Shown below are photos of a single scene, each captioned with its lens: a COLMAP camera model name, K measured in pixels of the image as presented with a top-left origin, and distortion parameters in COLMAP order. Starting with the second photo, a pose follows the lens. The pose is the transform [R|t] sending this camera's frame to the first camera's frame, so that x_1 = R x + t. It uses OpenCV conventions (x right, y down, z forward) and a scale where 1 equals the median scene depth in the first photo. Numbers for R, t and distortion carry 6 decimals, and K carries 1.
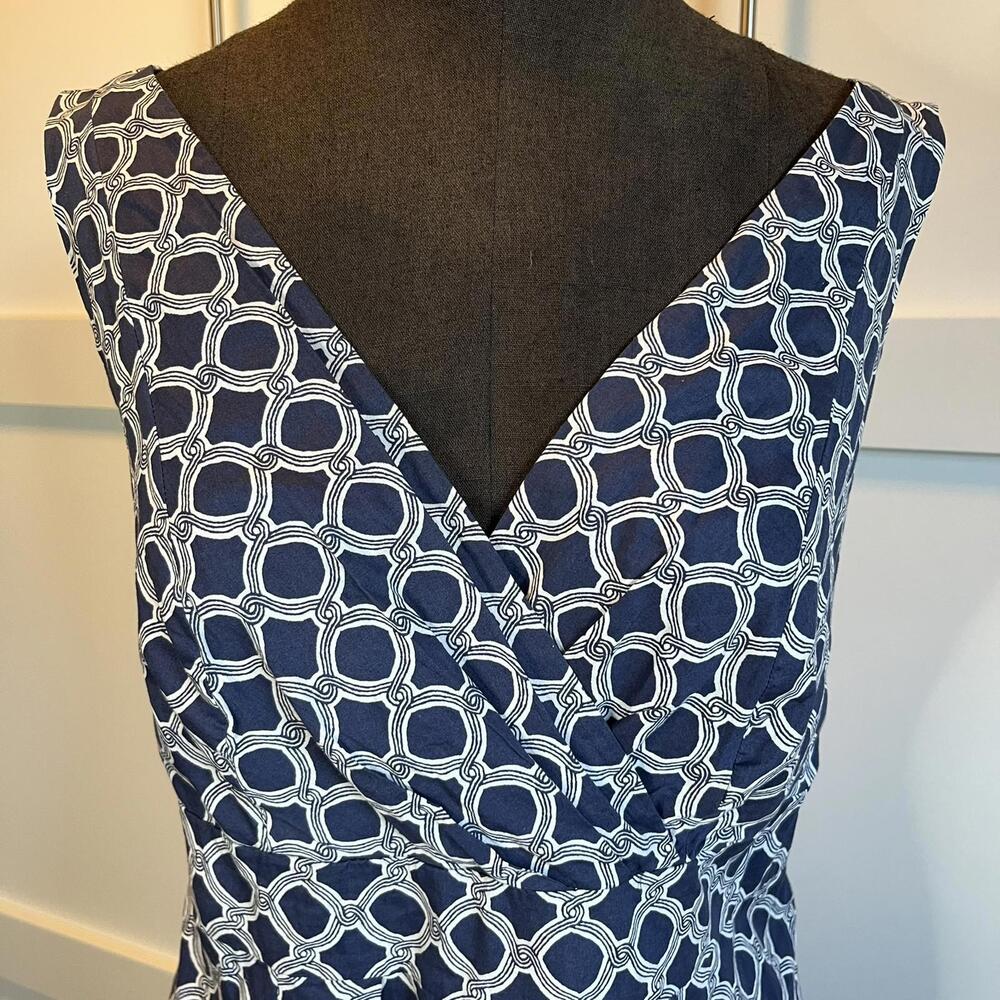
lens RADIAL K [[1057.2, 0, 499.1], [0, 1057.2, 517.1], [0, 0, 1]] dist [0.095178, -0.161265]
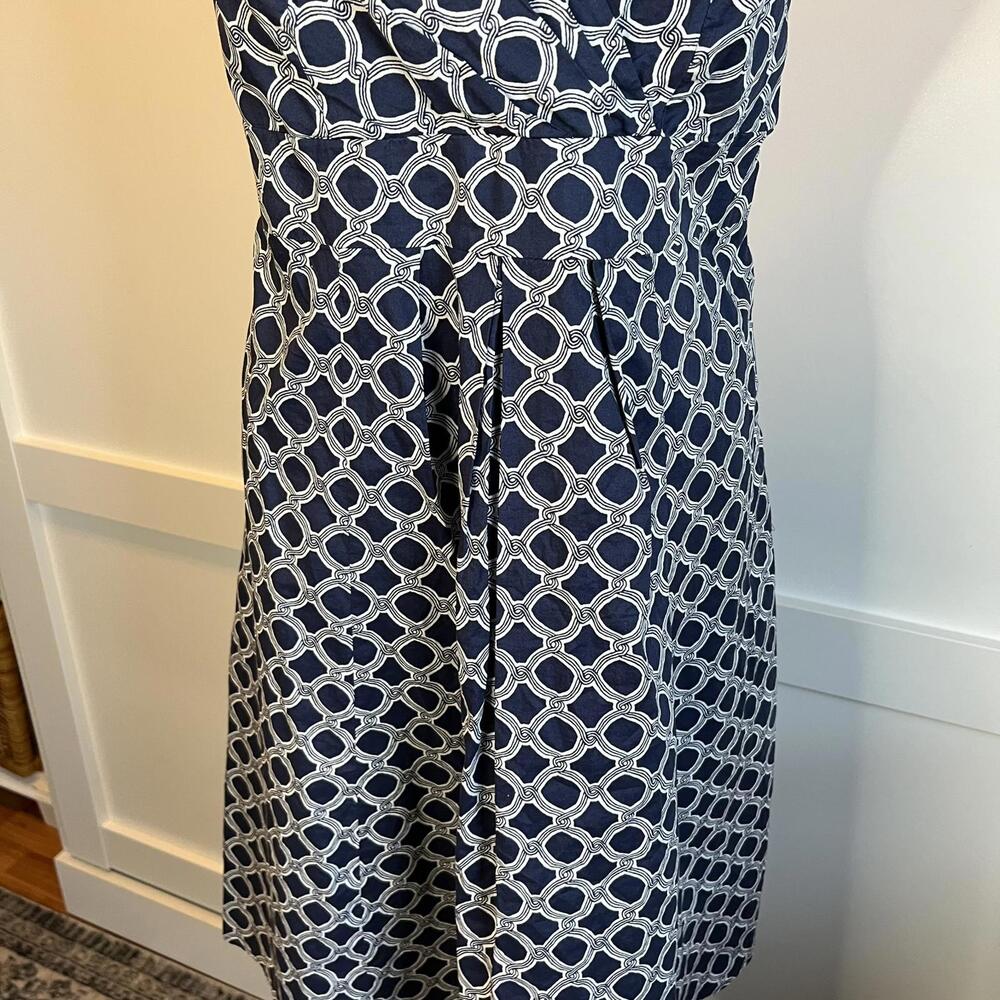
lens RADIAL K [[1057.2, 0, 499.1], [0, 1057.2, 517.1], [0, 0, 1]] dist [0.095178, -0.161265]
pose [[0.999878, -0.015561, -0.001513, -0.019568], [0.015443, 0.967981, 0.250548, 0.449251], [-0.002434, -0.250541, 0.968103, -0.327023]]
